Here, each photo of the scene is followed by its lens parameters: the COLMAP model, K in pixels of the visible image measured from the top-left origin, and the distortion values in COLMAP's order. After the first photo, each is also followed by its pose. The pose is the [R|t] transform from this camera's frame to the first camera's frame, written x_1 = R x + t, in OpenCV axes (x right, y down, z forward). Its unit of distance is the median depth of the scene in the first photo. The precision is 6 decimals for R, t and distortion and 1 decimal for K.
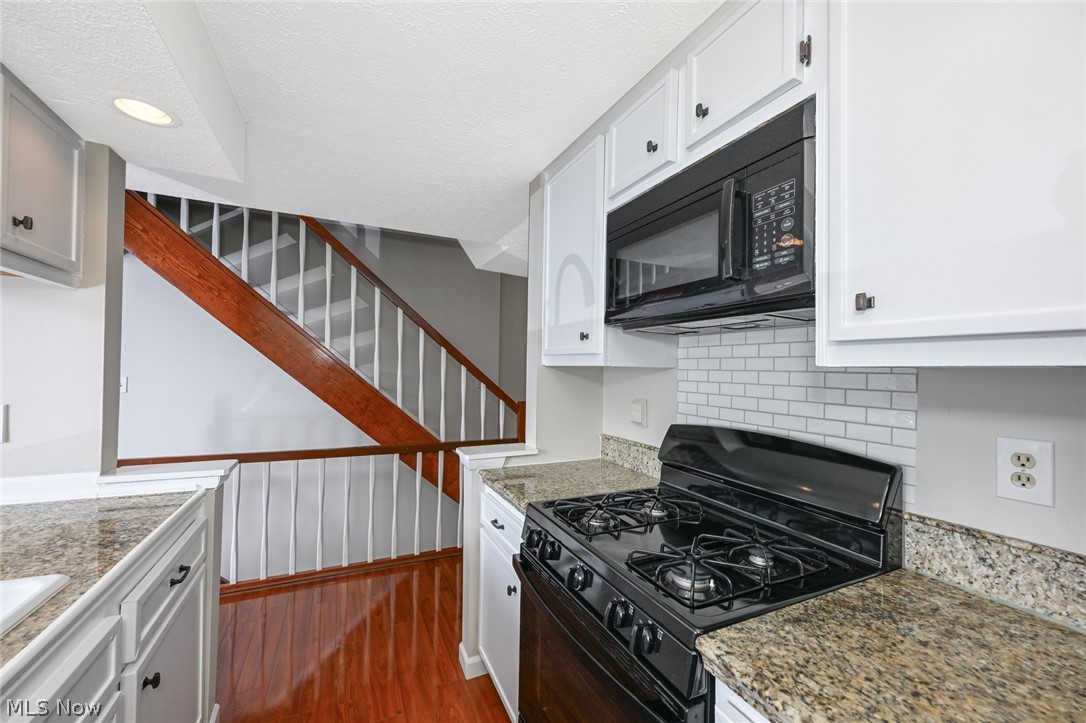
lens RADIAL K [[427.4, 0, 543.0], [0, 427.4, 361.5], [0, 0, 1]] dist [-0.001026, -0.000057]
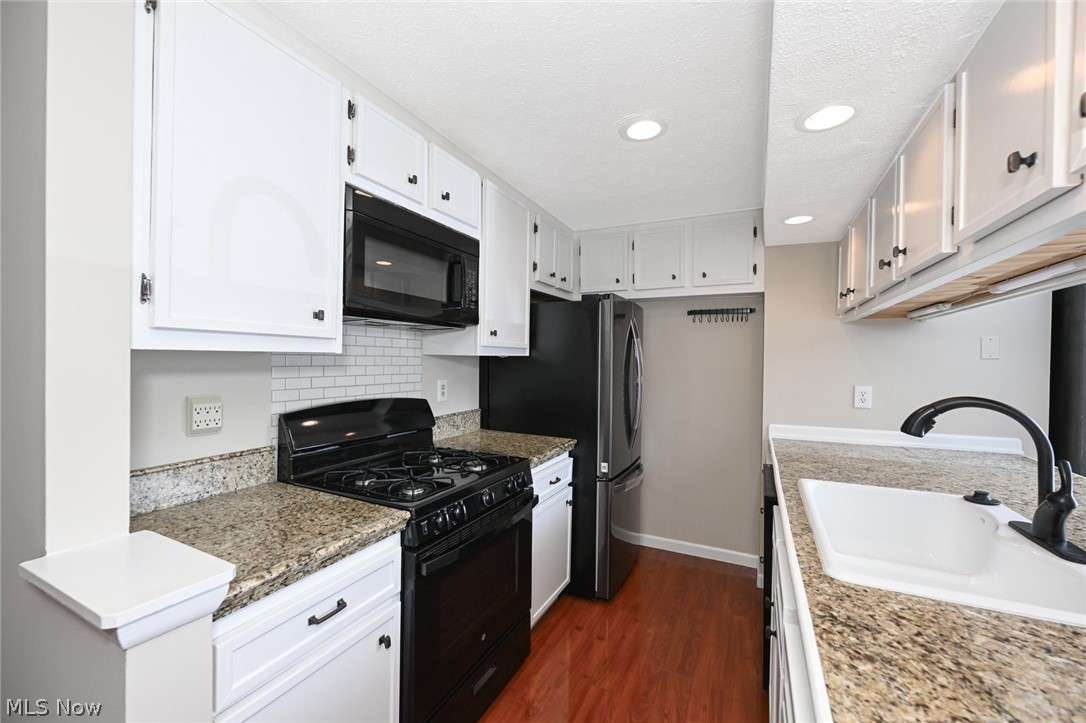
lens RADIAL K [[434.9, 0, 543.0], [0, 434.9, 361.5], [0, 0, 1]] dist [-0.001073, -0.000045]
pose [[-0.626094, -0.033250, 0.779038, -1.169125], [-0.038834, 0.999180, 0.011435, 0.002659], [-0.778780, -0.023093, -0.626872, 1.755273]]
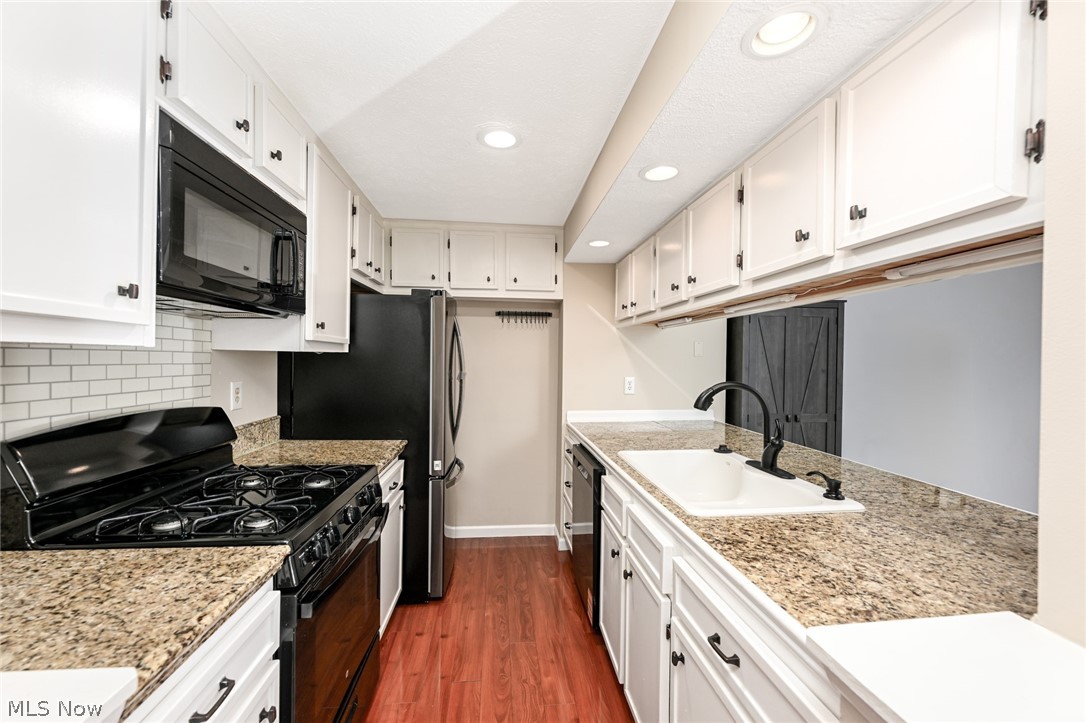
lens RADIAL K [[432.0, 0, 542.2], [0, 432.0, 362.2], [0, 0, 1]] dist [0.000521, -0.000278]
pose [[-0.943908, -0.035188, 0.328327, -0.861939], [-0.038151, 0.999269, -0.002585, 0.019118], [-0.327996, -0.014966, -0.944561, 2.000428]]
